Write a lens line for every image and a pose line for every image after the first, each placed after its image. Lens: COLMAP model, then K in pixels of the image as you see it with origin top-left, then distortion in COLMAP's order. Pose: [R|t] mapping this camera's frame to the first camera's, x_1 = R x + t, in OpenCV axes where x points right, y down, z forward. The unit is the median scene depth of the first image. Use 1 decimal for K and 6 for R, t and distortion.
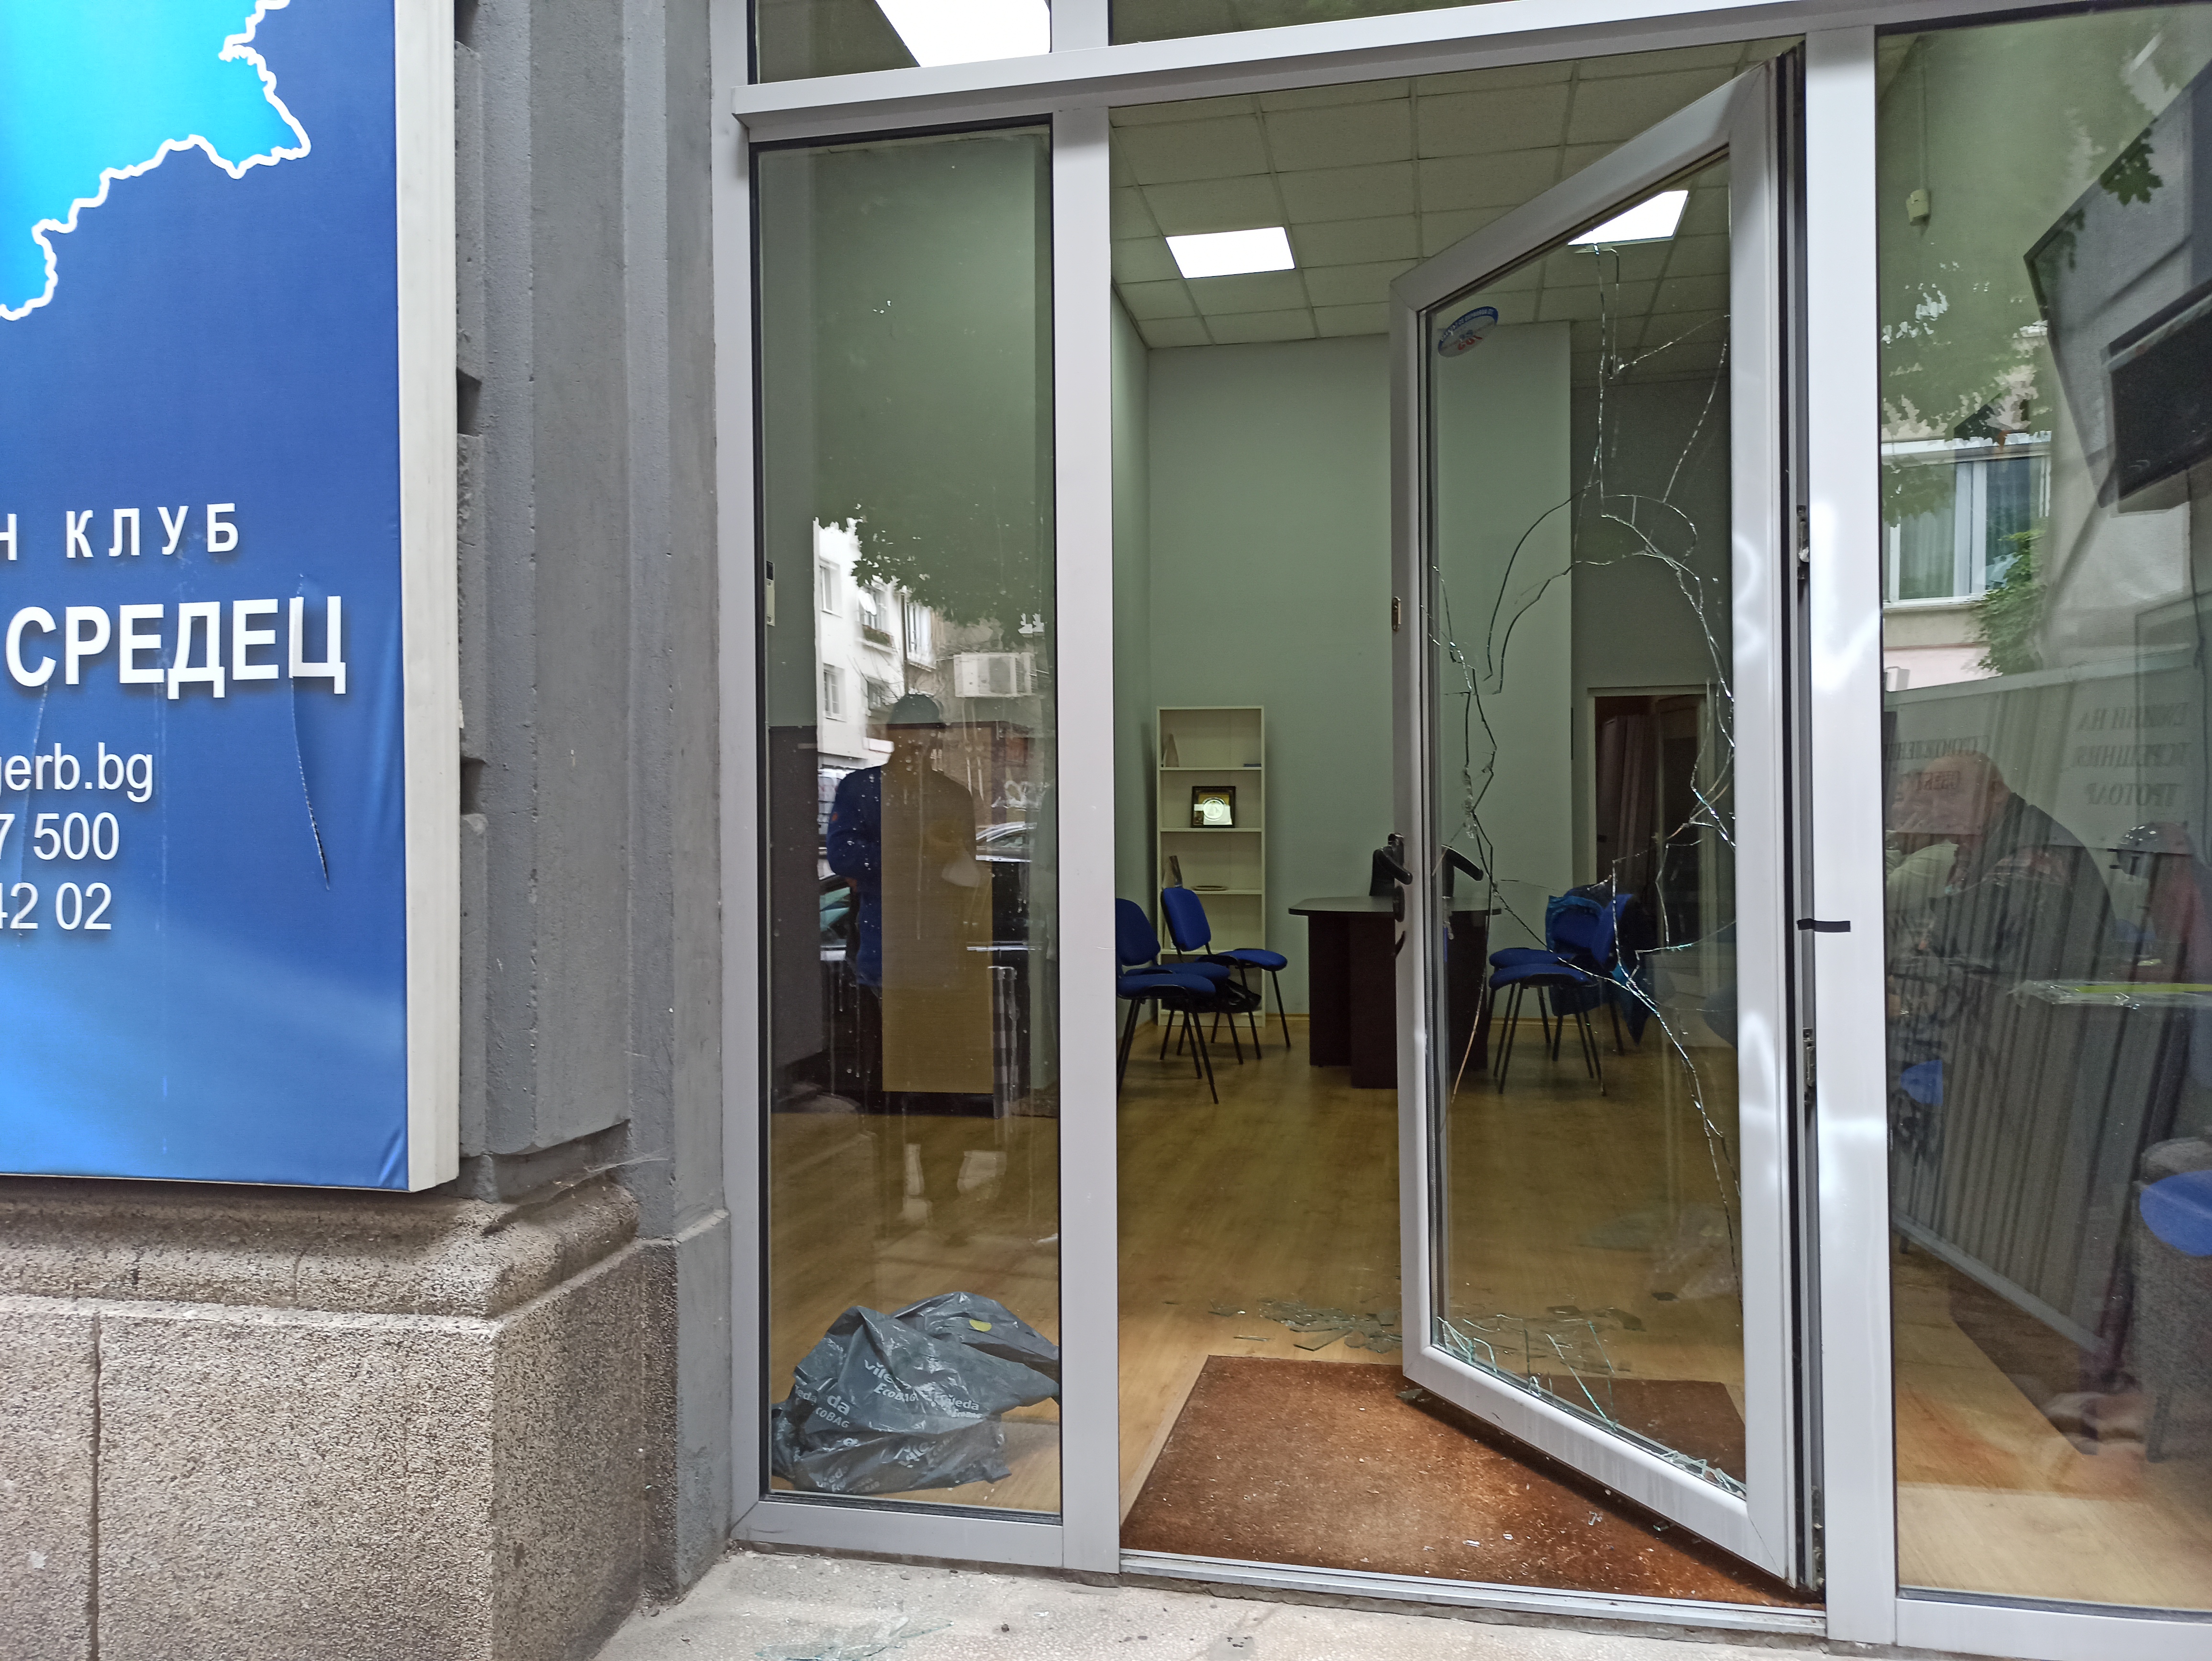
lens RADIAL K [[1634.7, 0, 1100.2], [0, 1634.7, 824.1], [0, 0, 1]] dist [0.041108, -0.027340]
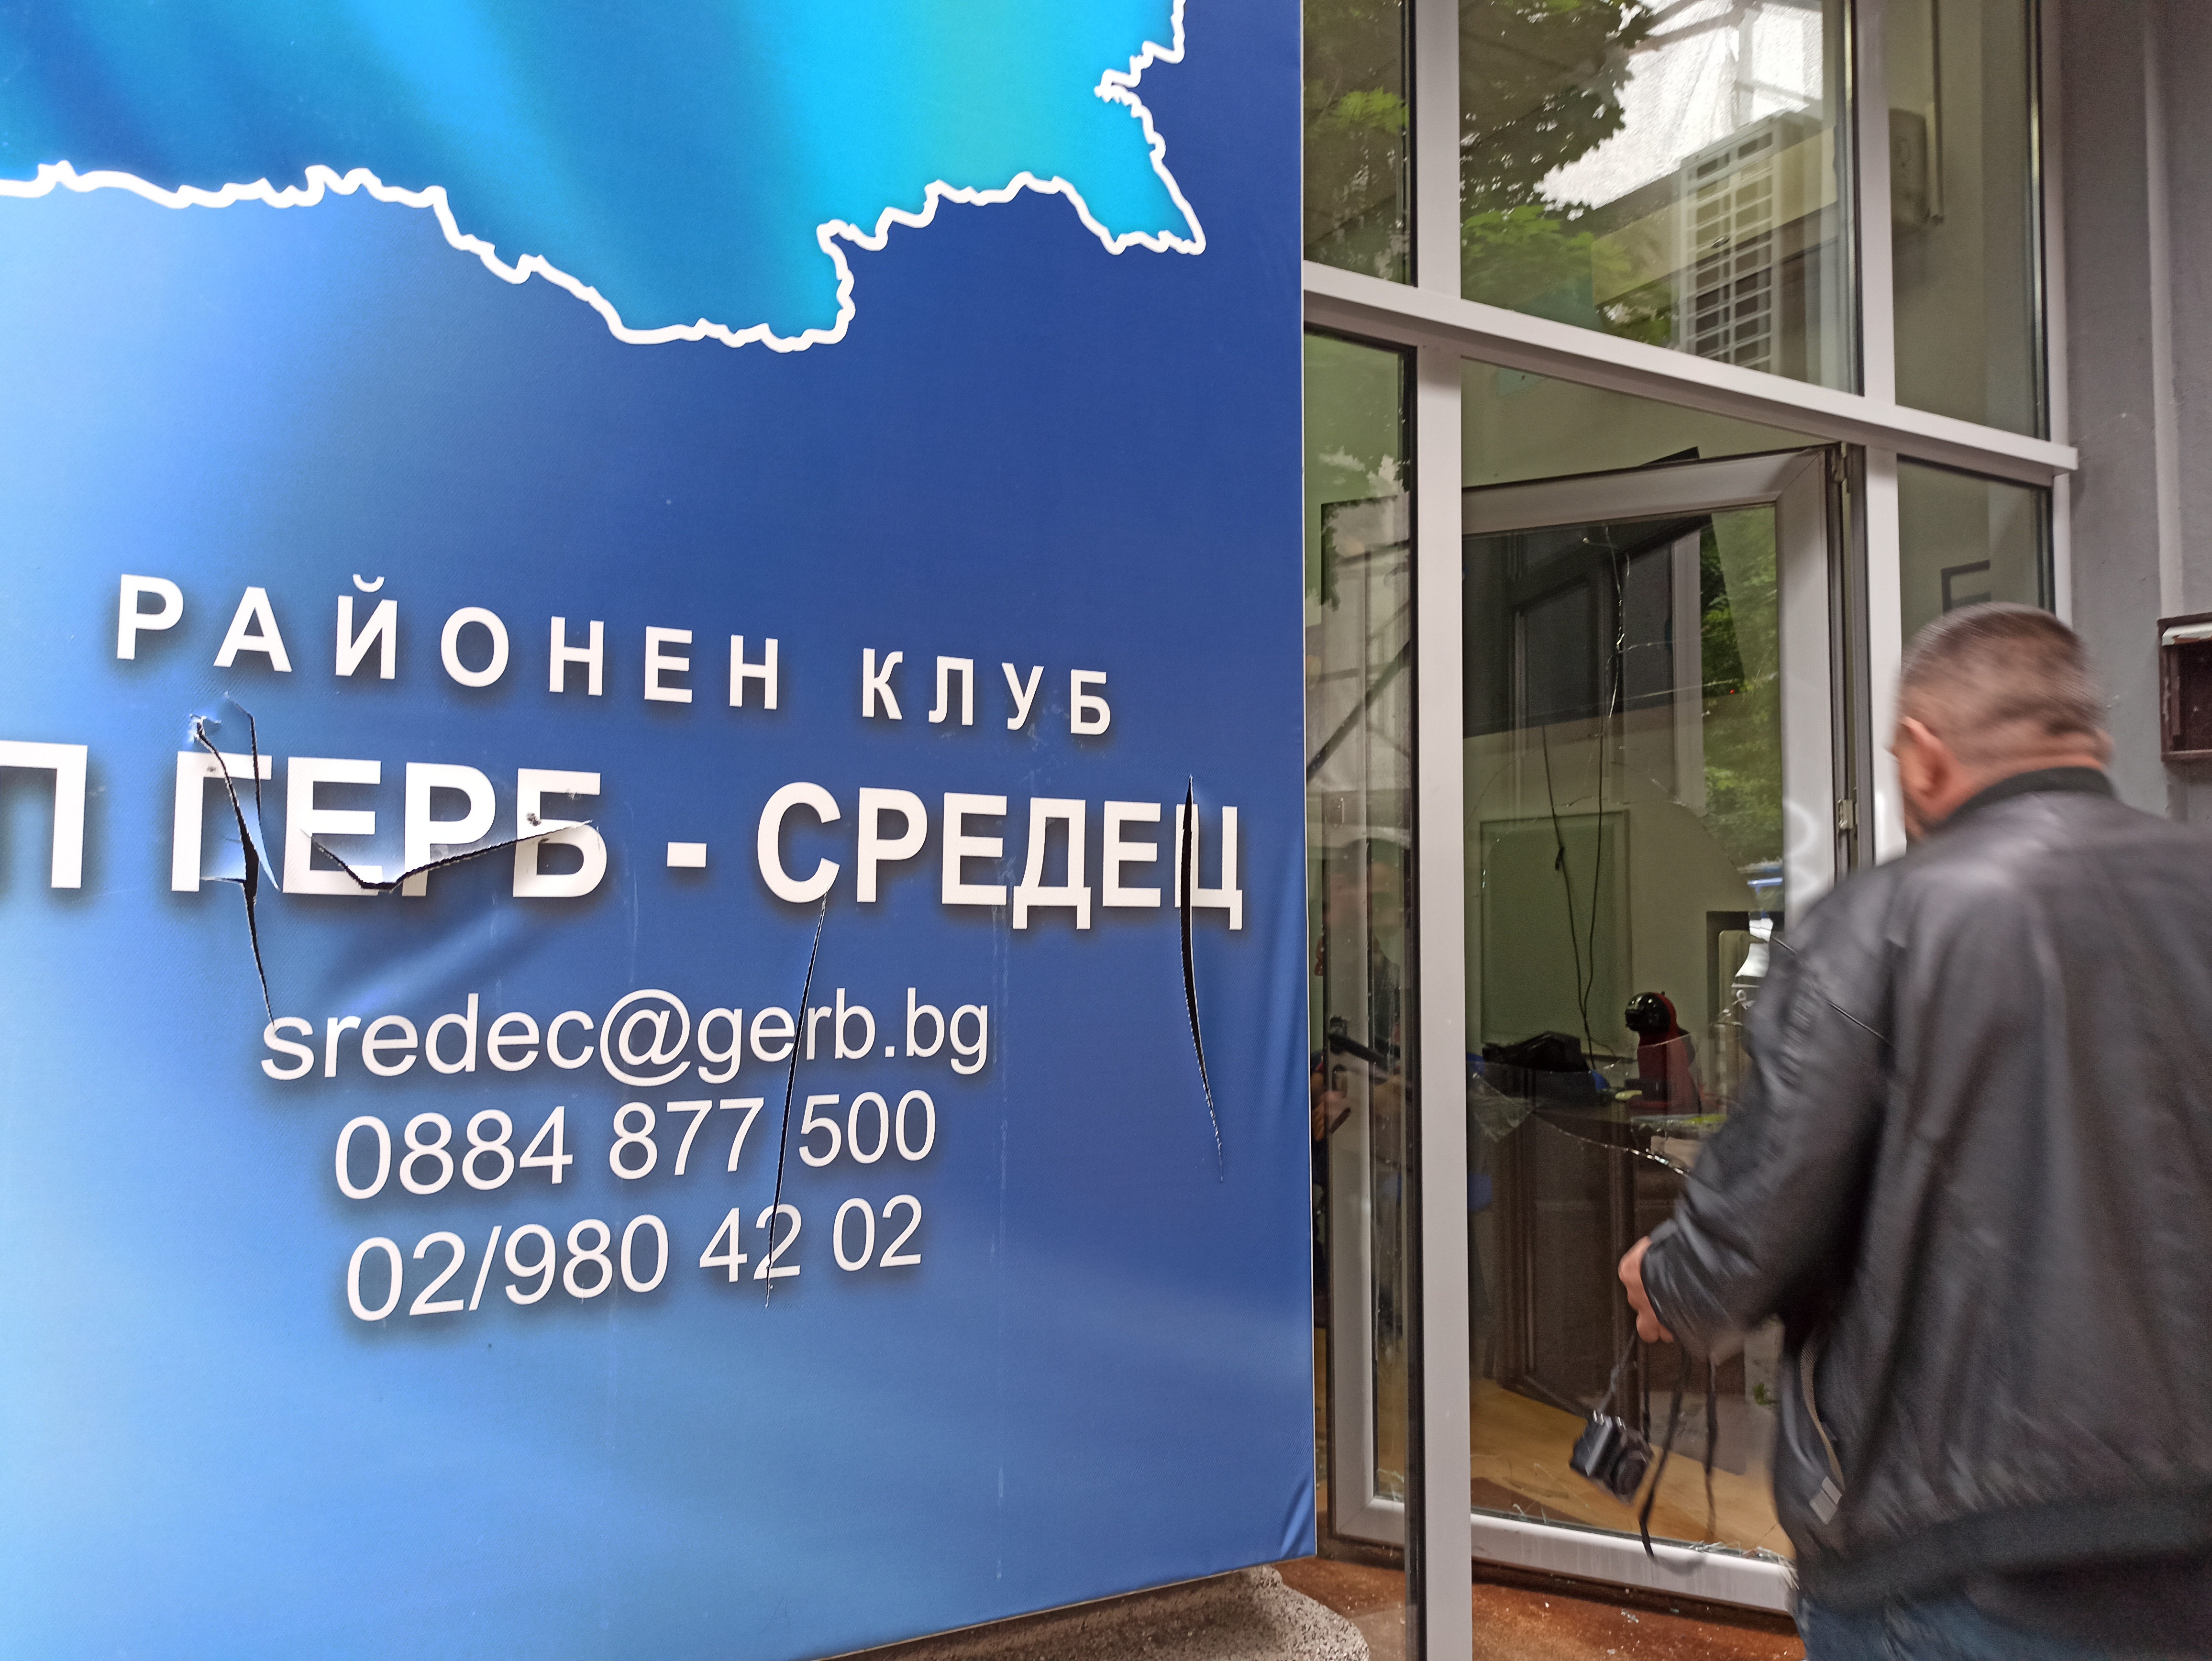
lens RADIAL K [[1634.7, 0, 1098.0], [0, 1634.7, 825.2], [0, 0, 1]] dist [0.041108, -0.027340]
pose [[0.757971, 0.054966, 0.649968, -0.990869], [-0.018387, 0.997848, -0.062944, -0.075667], [-0.652029, 0.035759, 0.757350, 0.428912]]
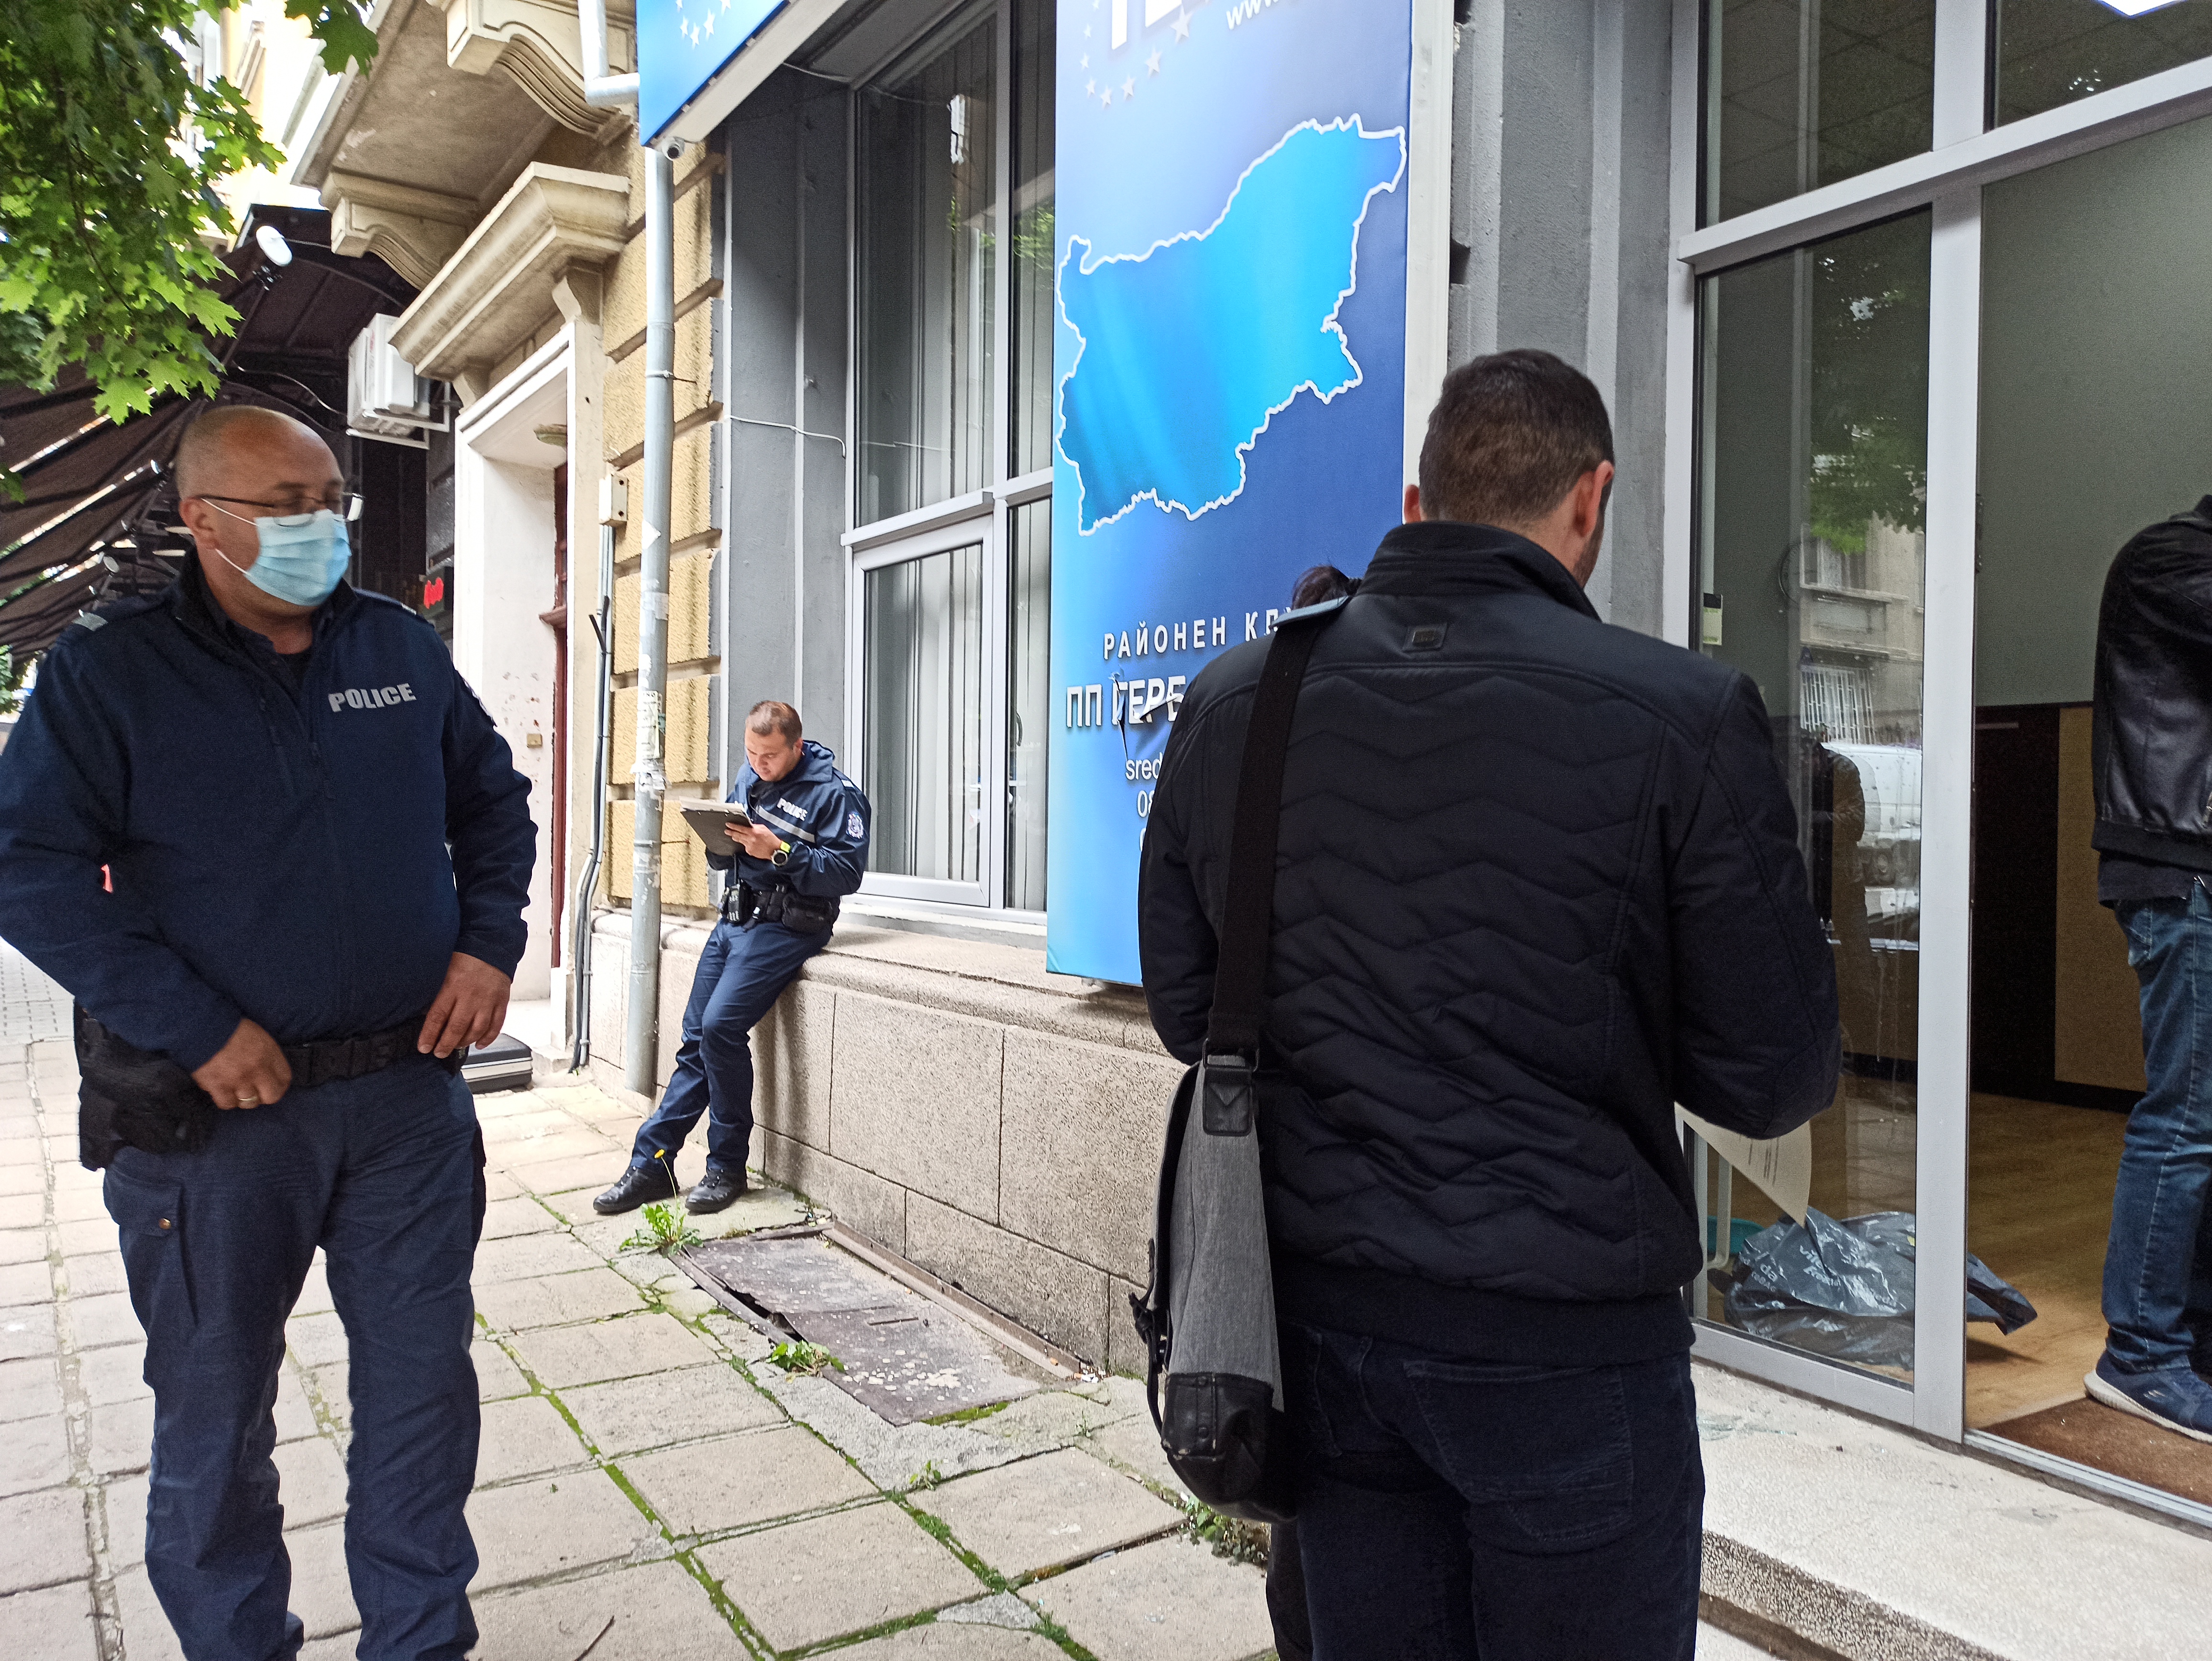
lens RADIAL K [[1634.7, 0, 1108.5], [0, 1634.7, 841.1], [0, 0, 1]] dist [0.041108, -0.027340]
pose [[0.718100, 0.027320, -0.695403, 0.457404], [-0.013289, 0.999585, 0.025548, 0.004615], [0.695813, -0.009104, 0.718165, -0.316948]]
